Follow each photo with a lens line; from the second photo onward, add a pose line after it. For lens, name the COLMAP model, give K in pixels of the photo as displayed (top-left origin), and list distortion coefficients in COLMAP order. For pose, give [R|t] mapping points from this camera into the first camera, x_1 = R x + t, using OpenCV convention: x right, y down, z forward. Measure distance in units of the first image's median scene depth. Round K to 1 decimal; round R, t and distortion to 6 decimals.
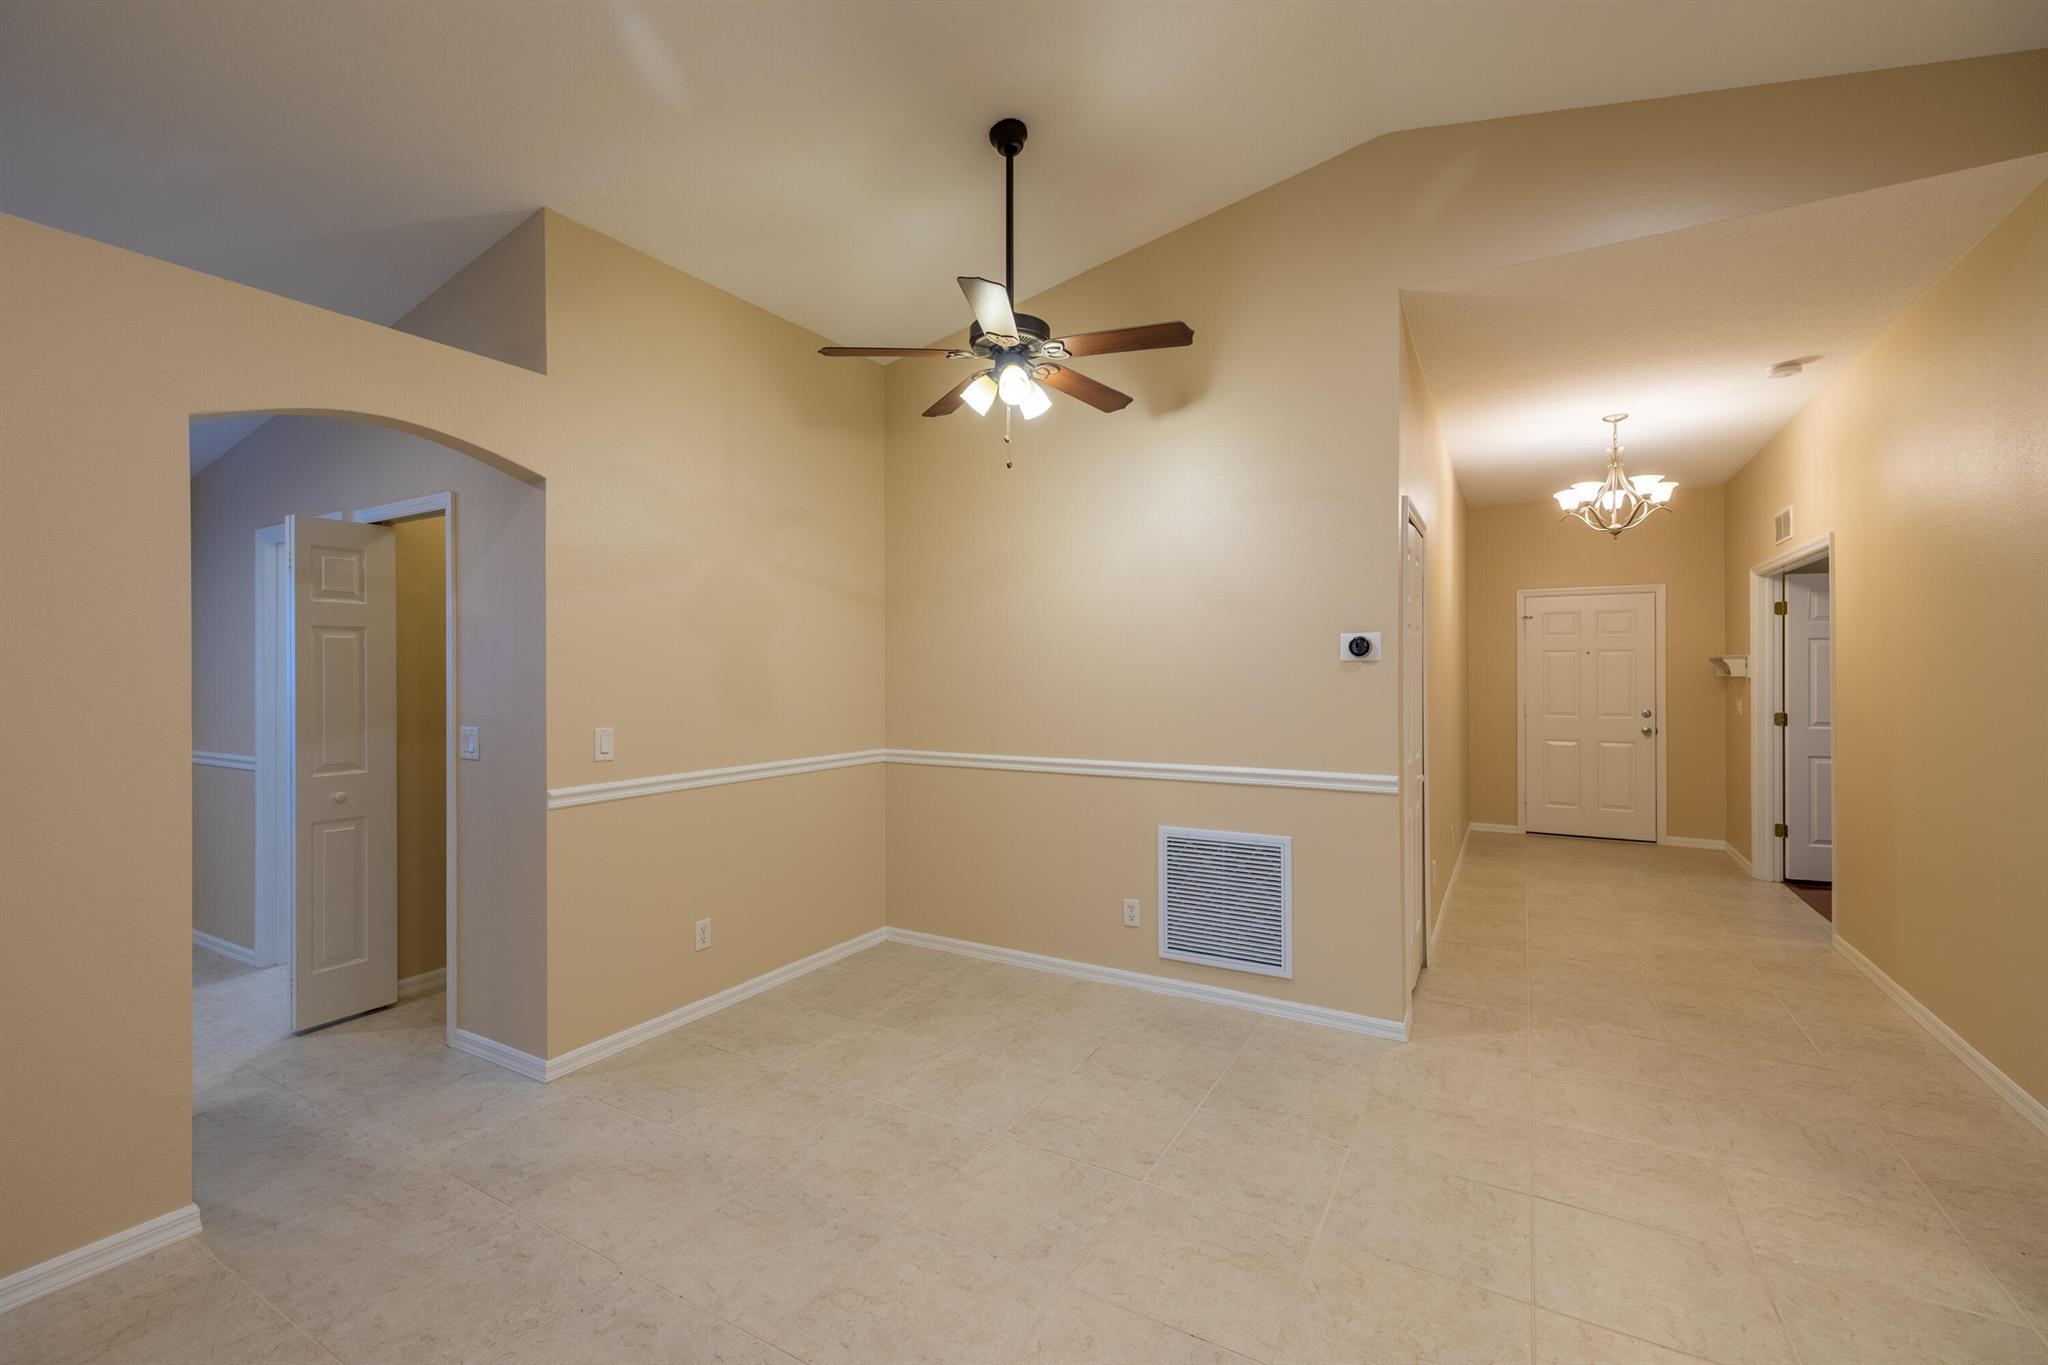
lens RADIAL K [[875.4, 0, 1013.2], [0, 875.4, 665.6], [0, 0, 1]] dist [0.002091, 0.000648]
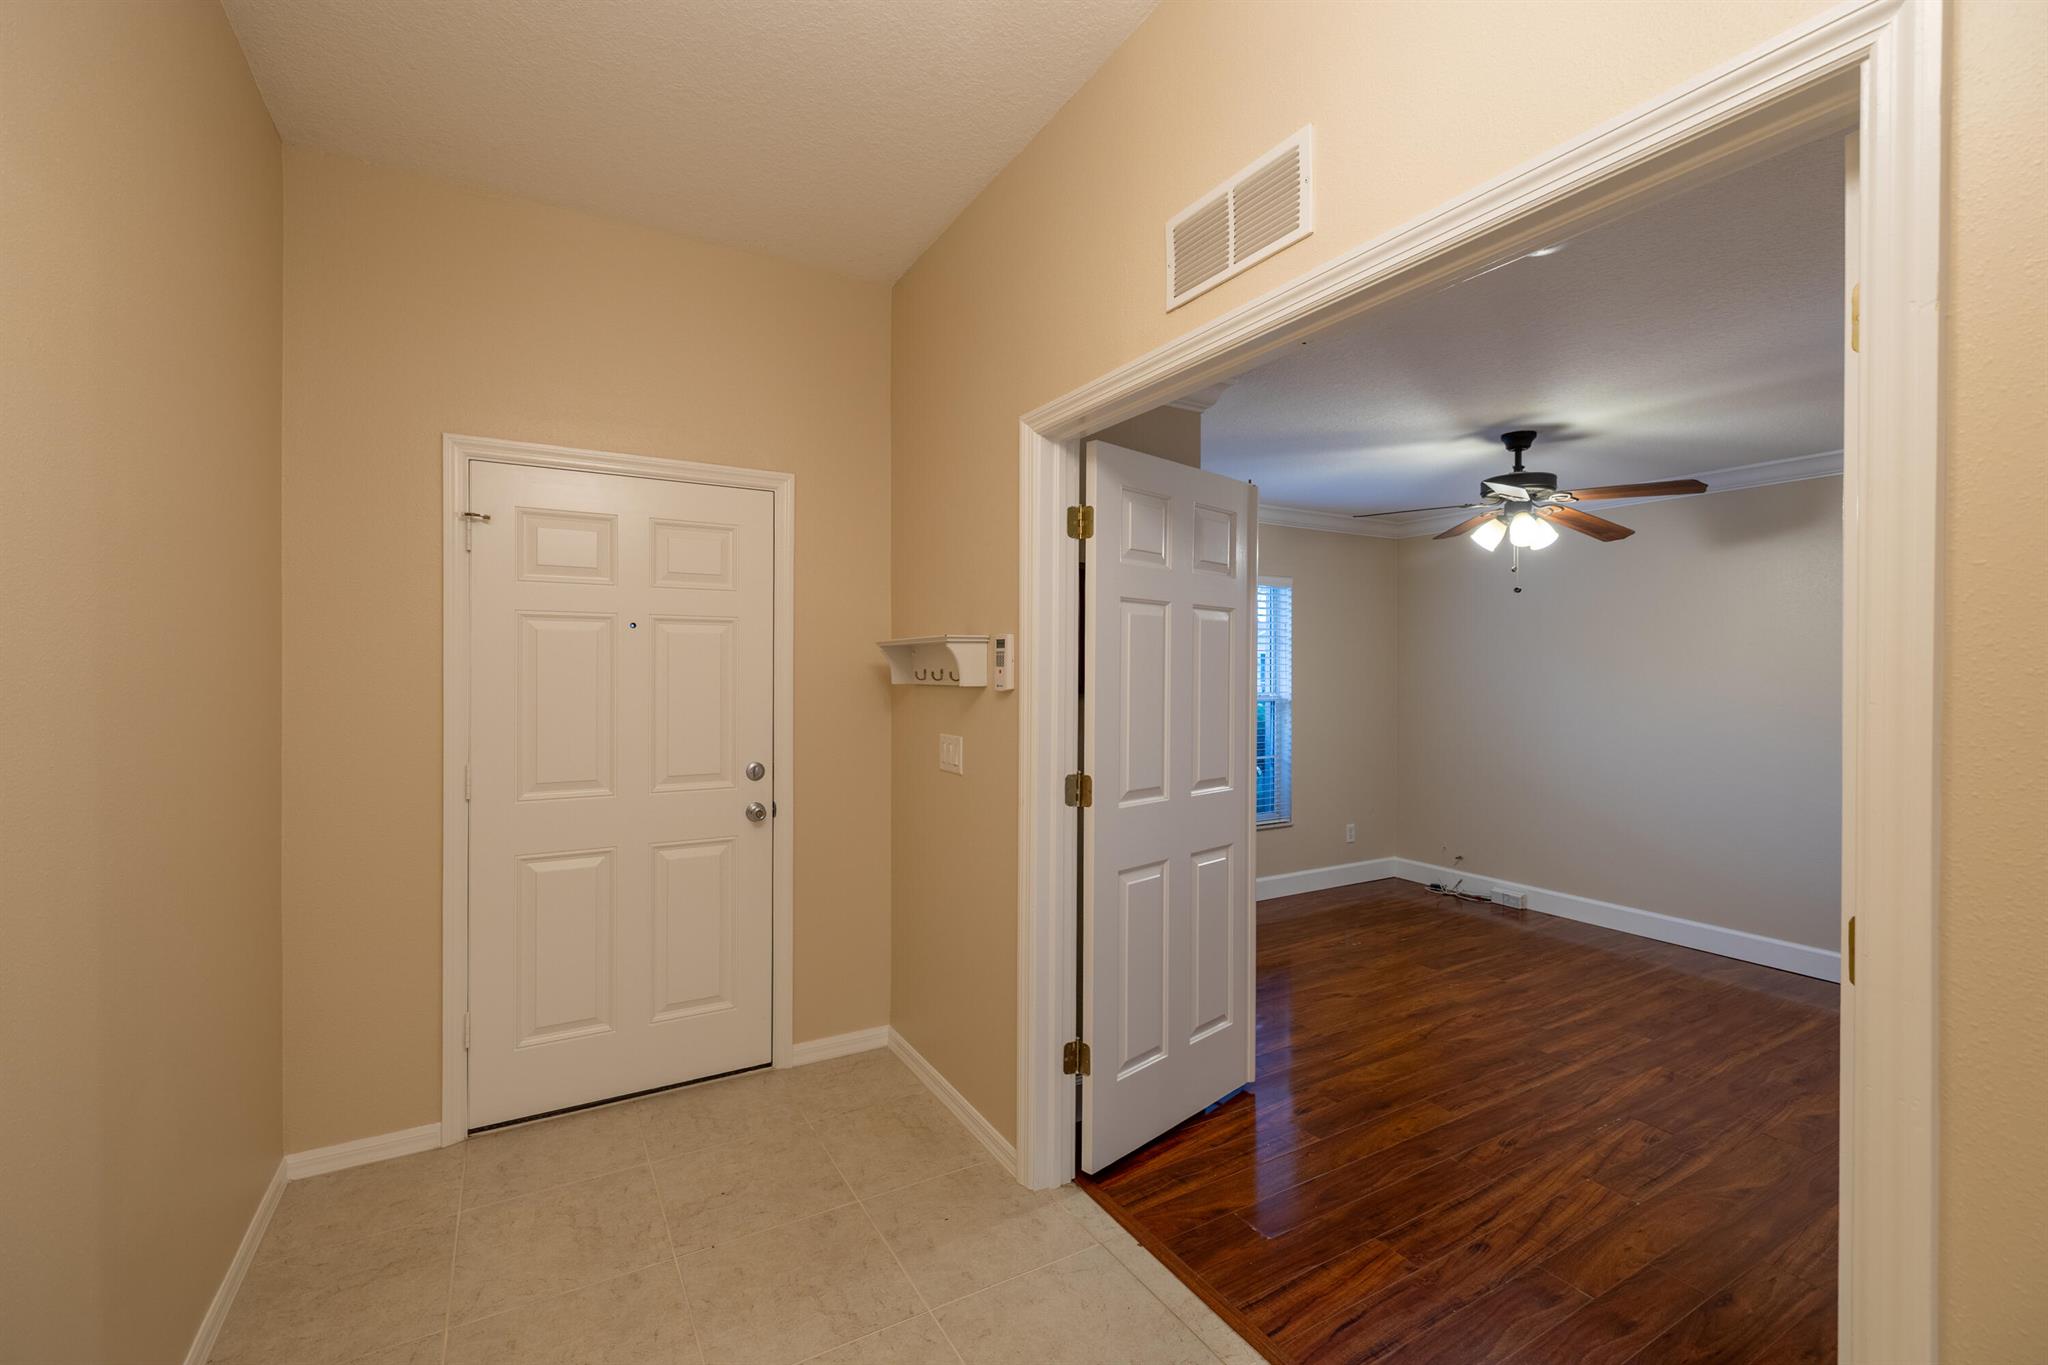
lens RADIAL K [[875.4, 0, 1034.2], [0, 875.4, 672.7], [0, 0, 1]] dist [0.002091, 0.000648]
pose [[0.494546, 0.001075, 0.869151, 0.798500], [-0.008046, 0.999962, 0.003341, 0.007449], [-0.869114, -0.008646, 0.494536, 1.283641]]
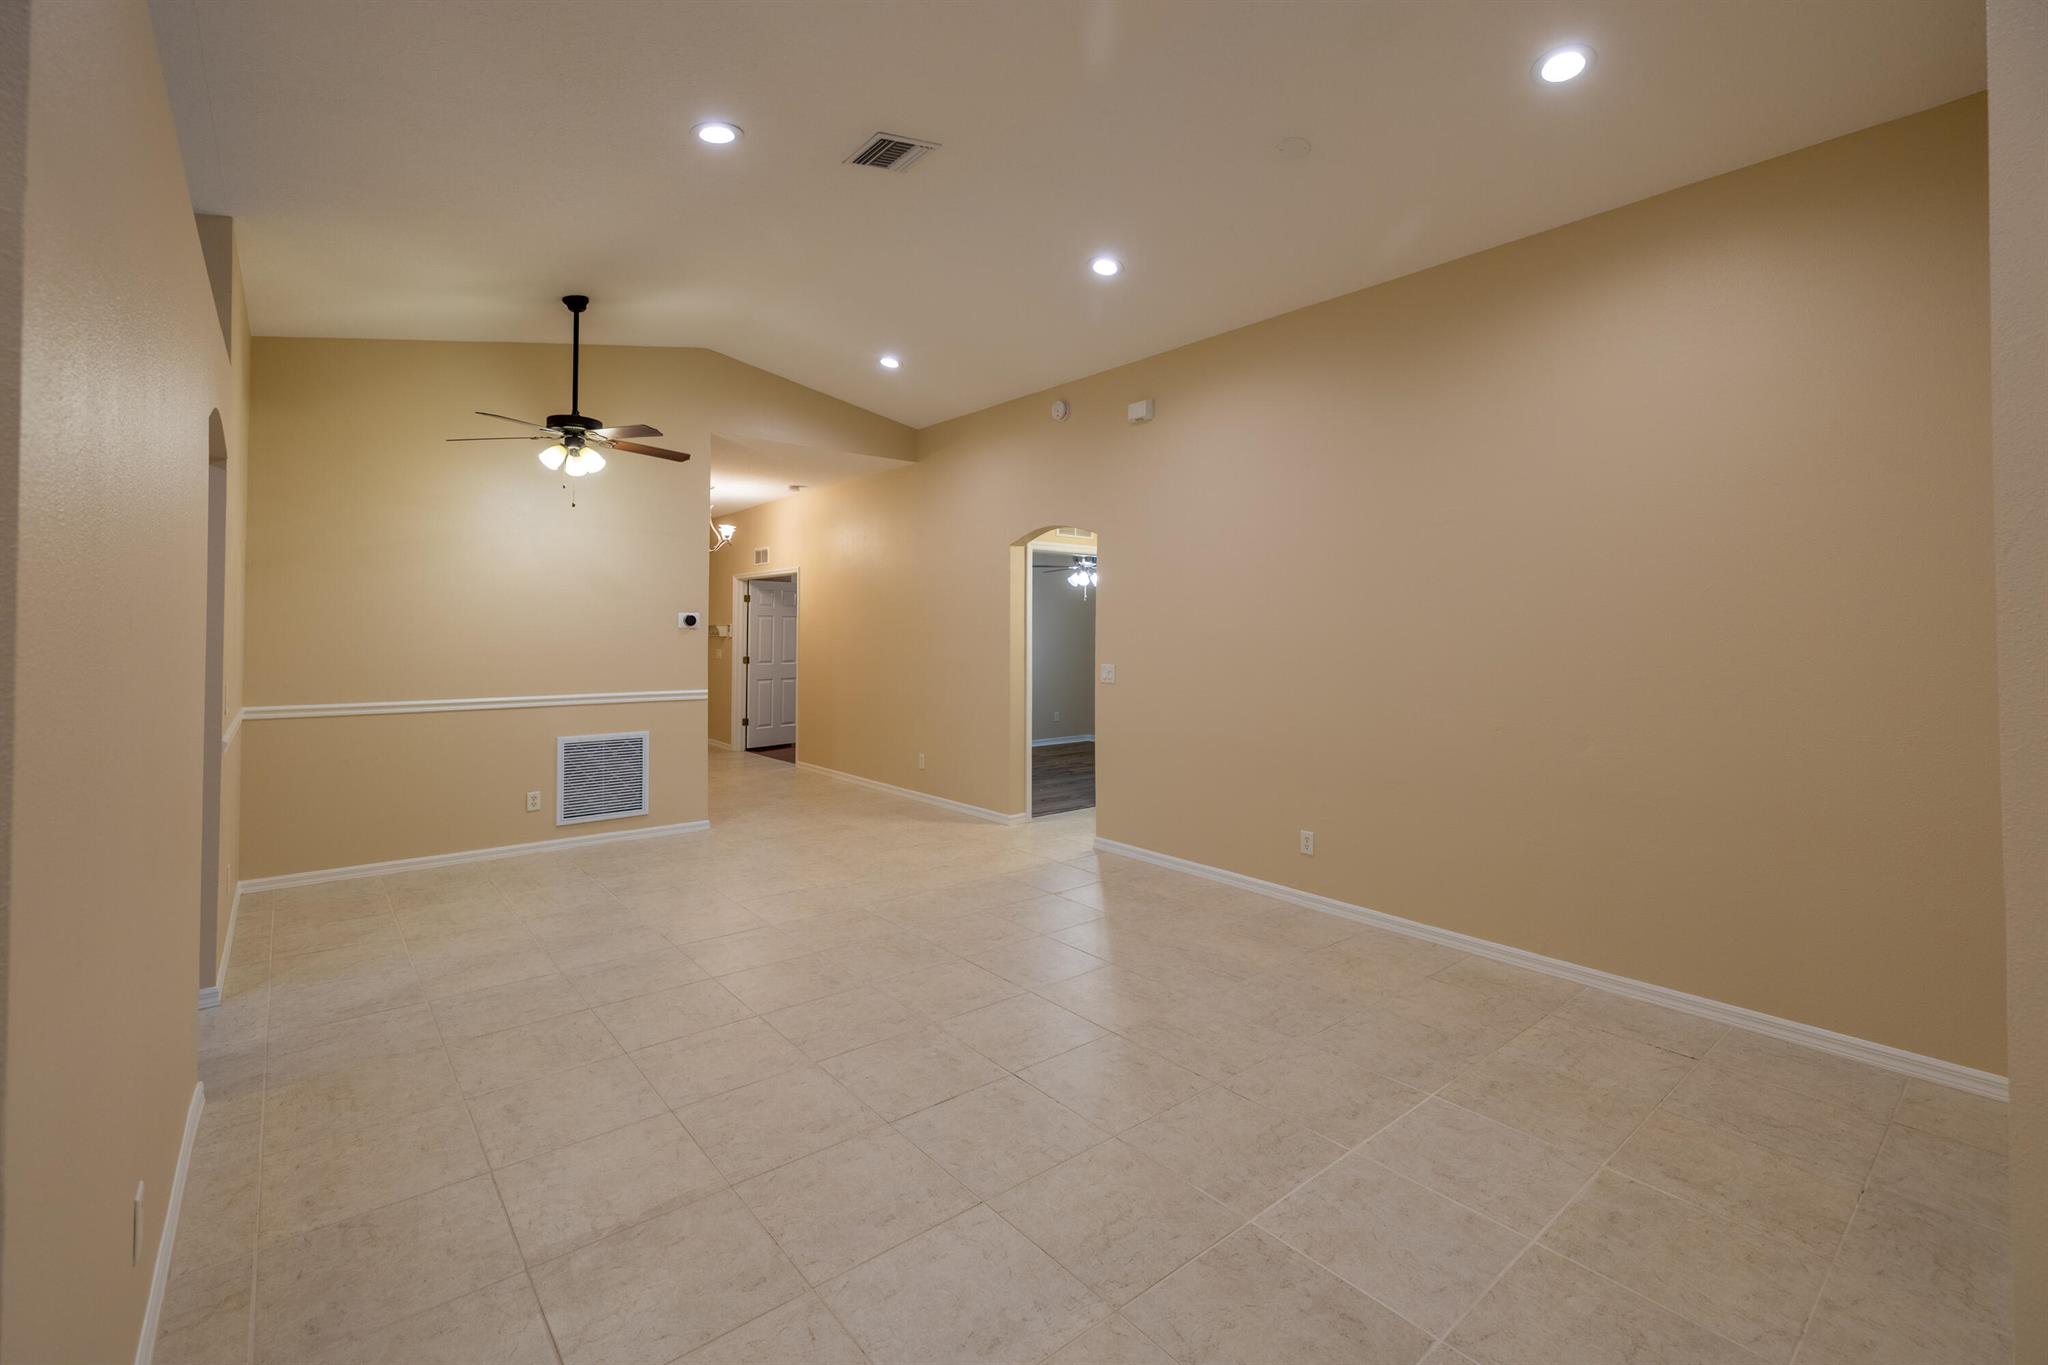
lens RADIAL K [[864.7, 0, 1043.0], [0, 864.7, 620.1], [0, 0, 1]] dist [-0.016882, -0.000451]
pose [[0.333045, 0.017843, 0.942742, -0.932335], [-0.011831, 0.999821, -0.014743, -0.003538], [-0.942837, -0.006243, 0.333197, -0.257069]]
